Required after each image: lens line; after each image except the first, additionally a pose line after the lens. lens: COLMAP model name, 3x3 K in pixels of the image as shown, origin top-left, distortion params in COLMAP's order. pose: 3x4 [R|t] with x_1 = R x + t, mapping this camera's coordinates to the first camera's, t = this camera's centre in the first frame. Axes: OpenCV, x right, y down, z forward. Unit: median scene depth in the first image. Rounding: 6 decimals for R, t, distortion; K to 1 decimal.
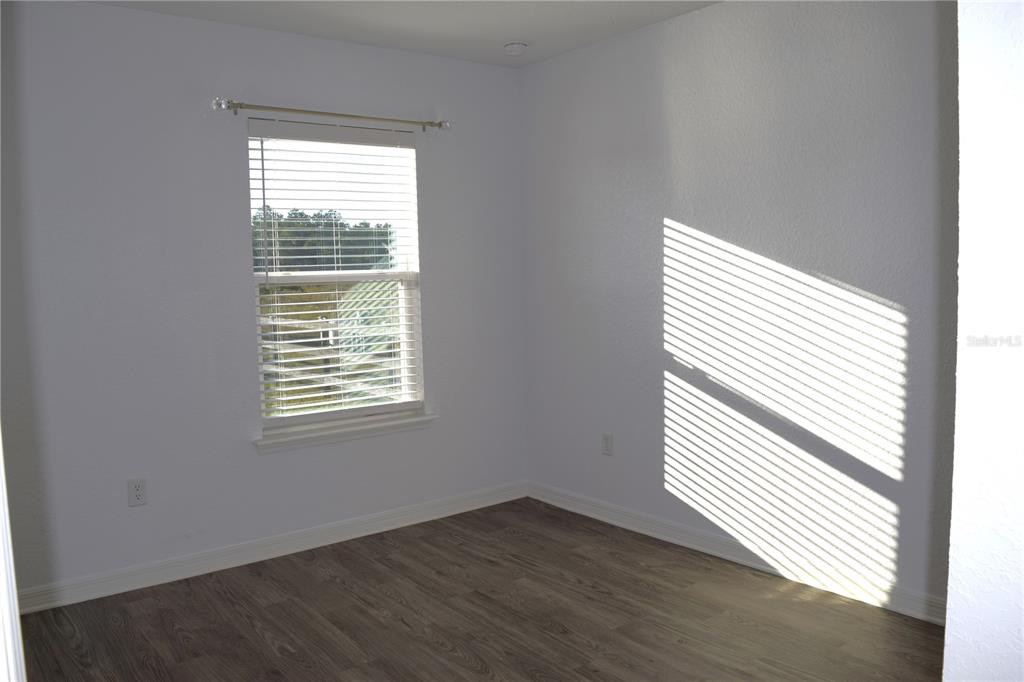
lens RADIAL K [[817.6, 0, 512.0], [0, 817.6, 341.0], [0, 0, 1]] dist [-0.084998, 0.001848]
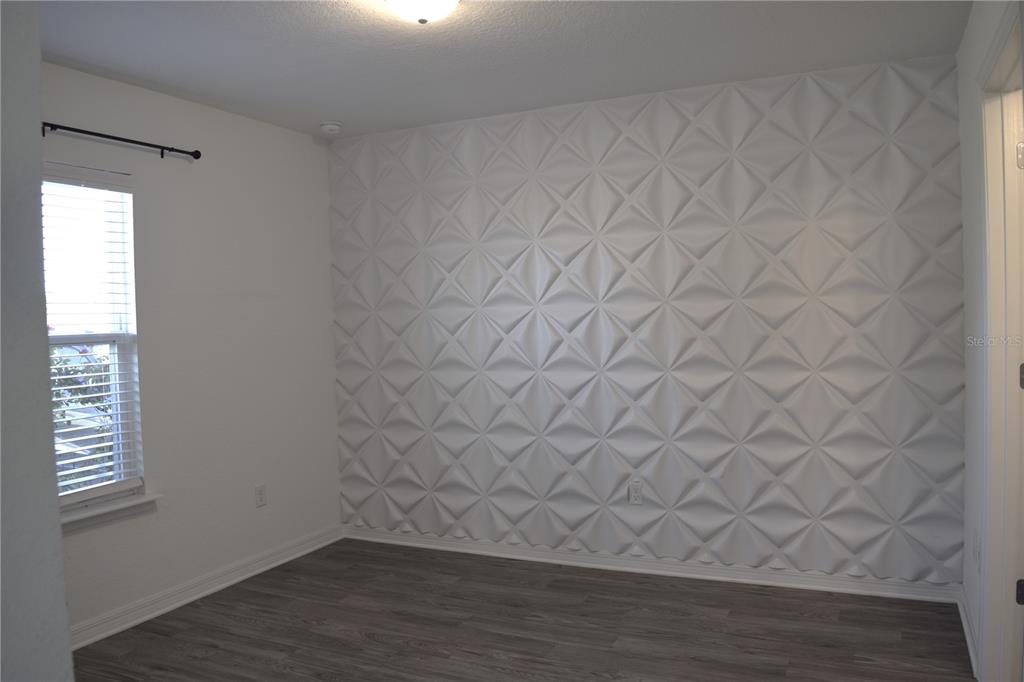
lens RADIAL K [[817.6, 0, 512.0], [0, 817.6, 341.0], [0, 0, 1]] dist [-0.084998, 0.001848]
pose [[-0.896163, 0.059877, -0.439666, 0.272302], [0.010457, 0.993428, 0.113978, -0.183821], [0.443601, 0.097545, -0.890900, 2.001403]]
